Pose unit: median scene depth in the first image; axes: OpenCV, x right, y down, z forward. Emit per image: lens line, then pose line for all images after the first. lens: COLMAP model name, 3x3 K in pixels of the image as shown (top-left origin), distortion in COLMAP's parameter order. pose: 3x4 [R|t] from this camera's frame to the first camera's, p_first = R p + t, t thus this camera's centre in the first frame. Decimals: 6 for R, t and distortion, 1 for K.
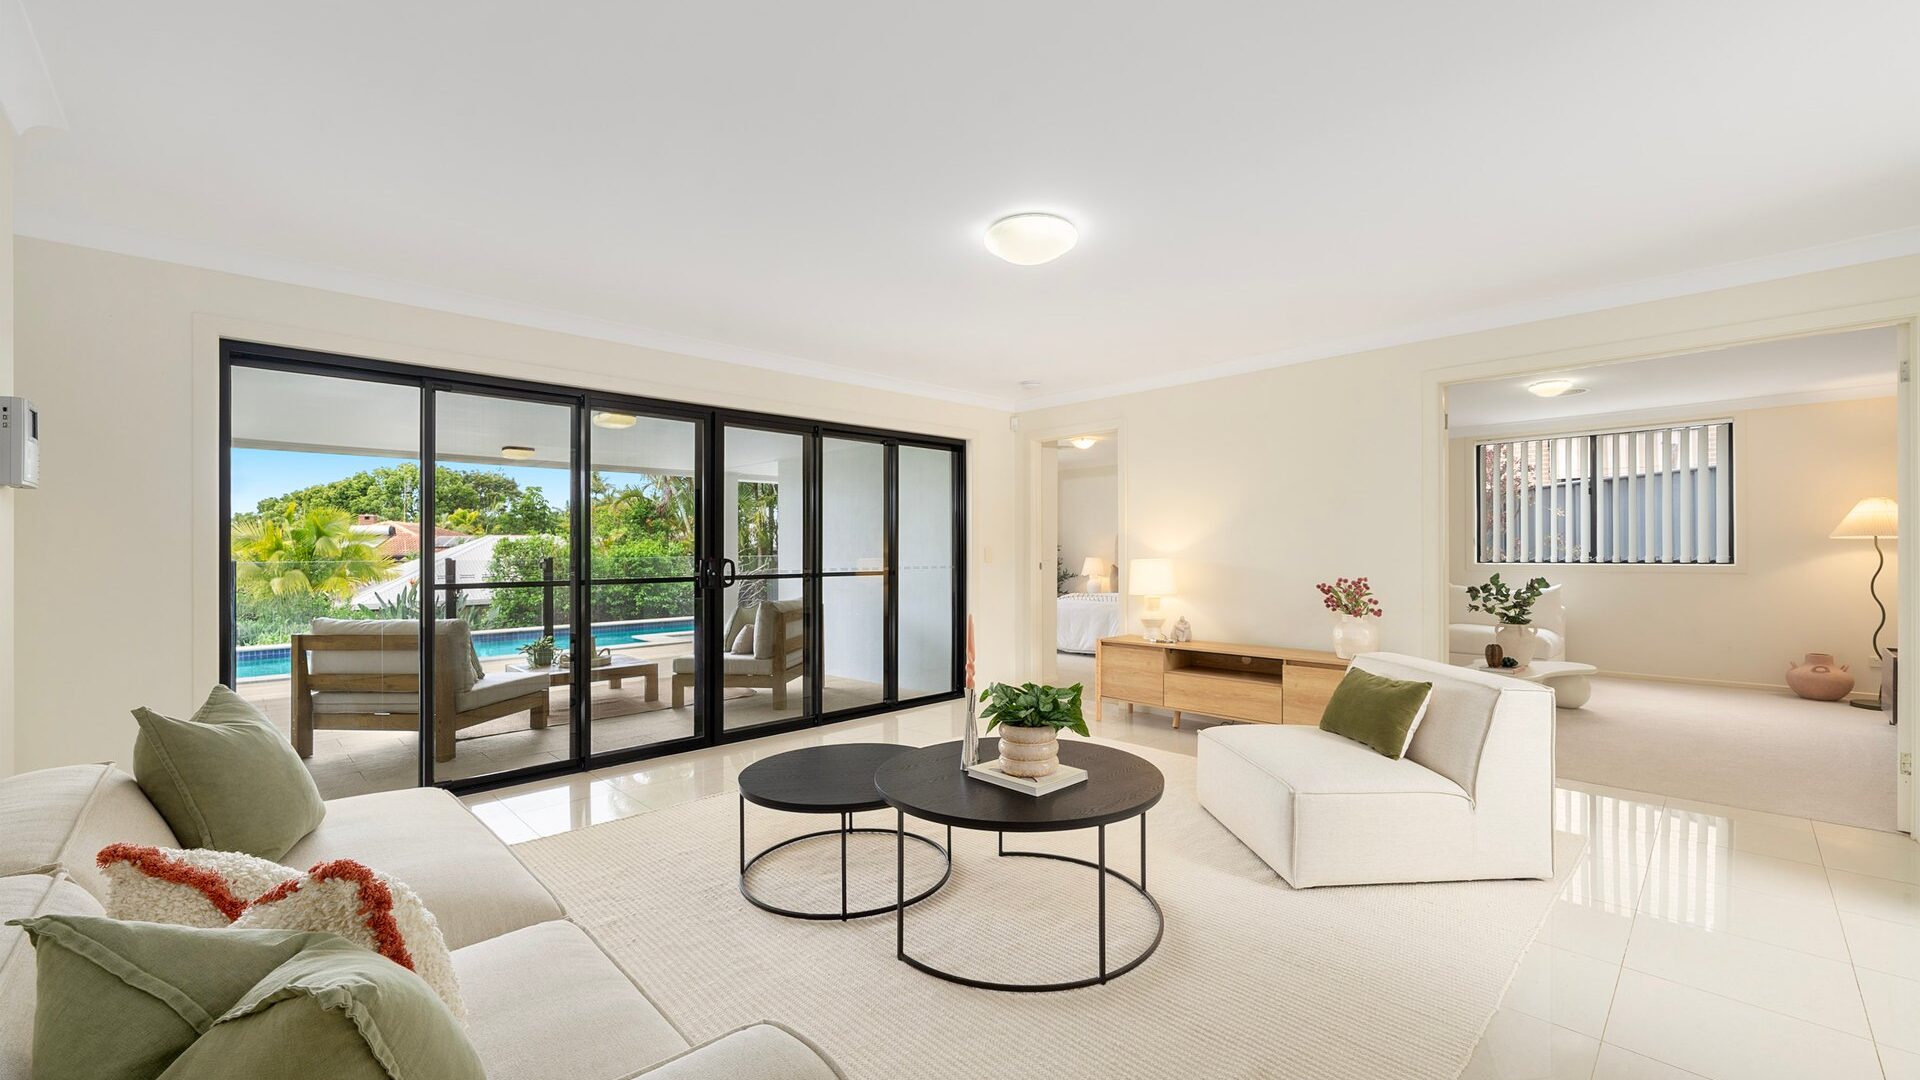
lens RADIAL K [[747.3, 0, 960.0], [0, 747.3, 540.0], [0, 0, 1]] dist [-0.008331, 0.000048]
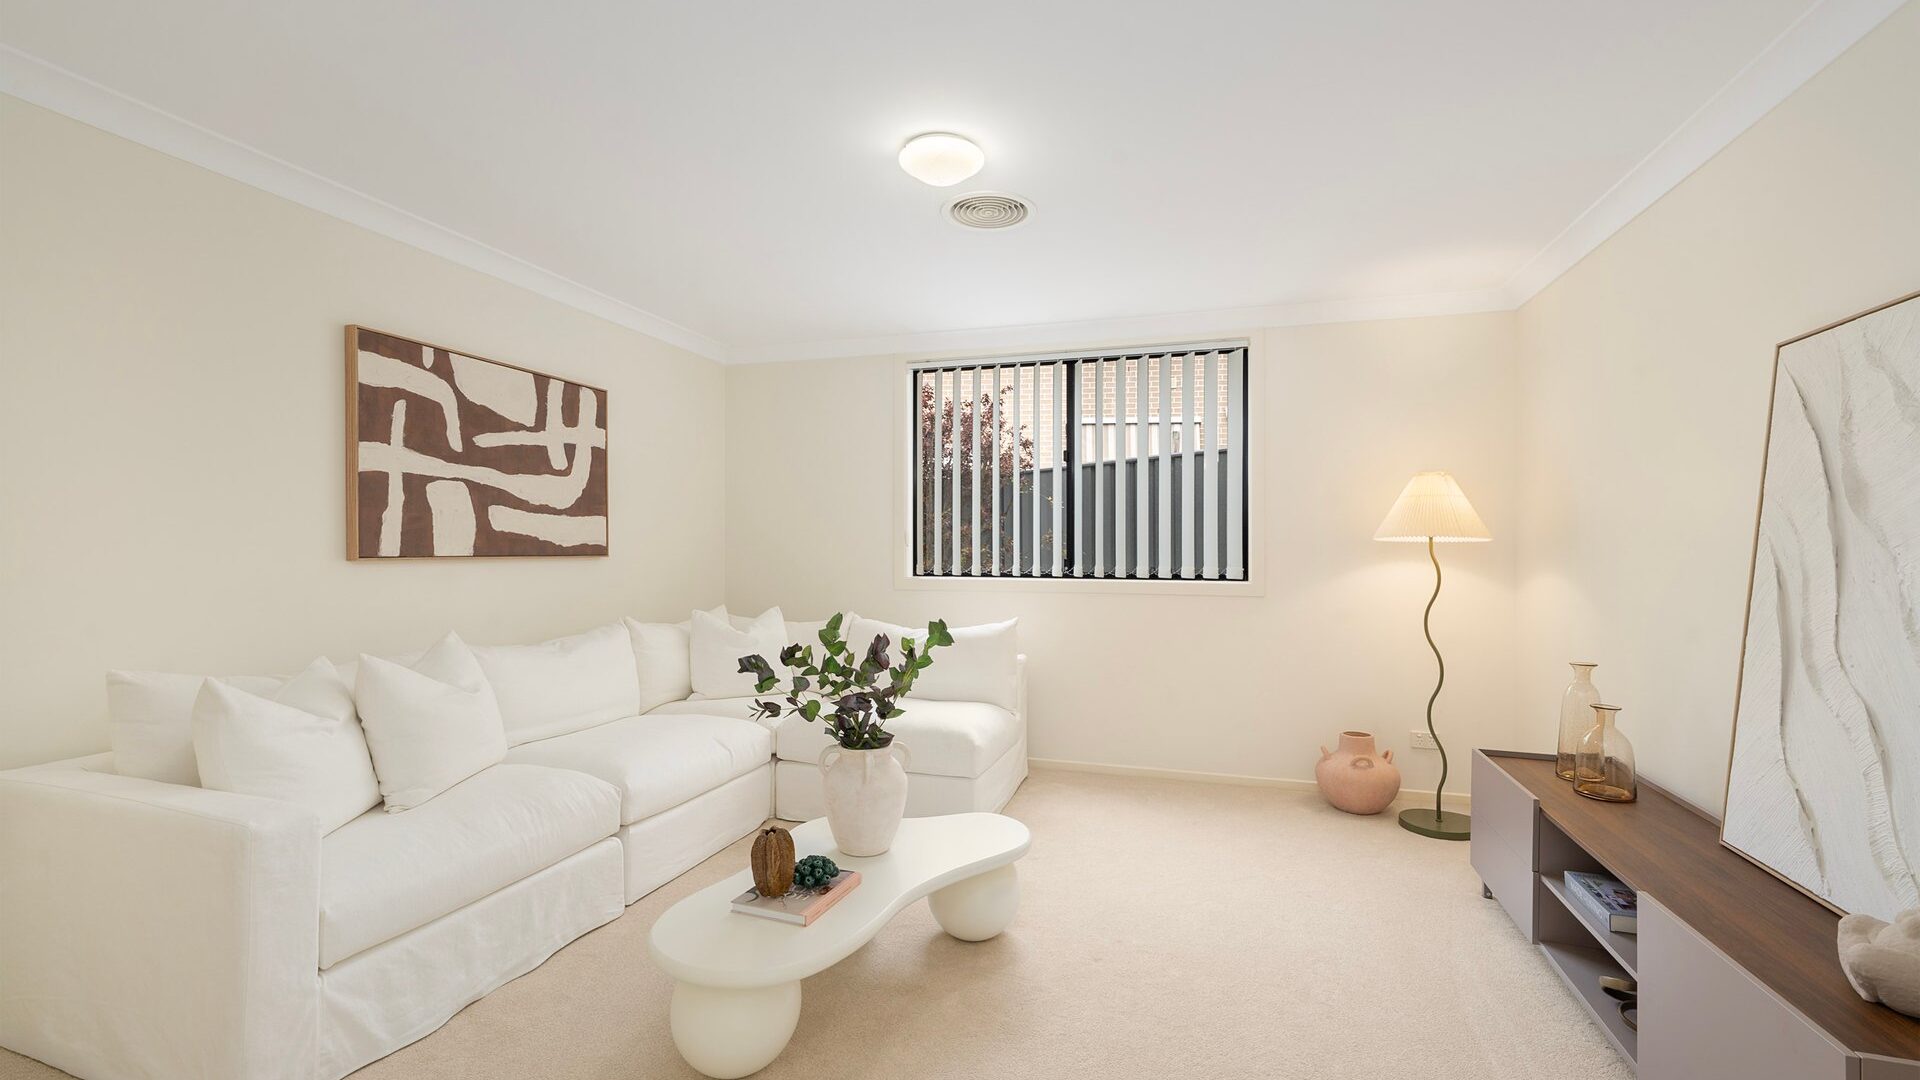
lens RADIAL K [[795.4, 0, 960.0], [0, 795.4, 540.0], [0, 0, 1]] dist [0.000394, -0.000011]
pose [[0.885350, 0.014412, 0.464702, 0.585997], [-0.011280, 0.999891, -0.009520, 0.006637], [-0.464789, 0.003187, 0.885416, 0.589351]]
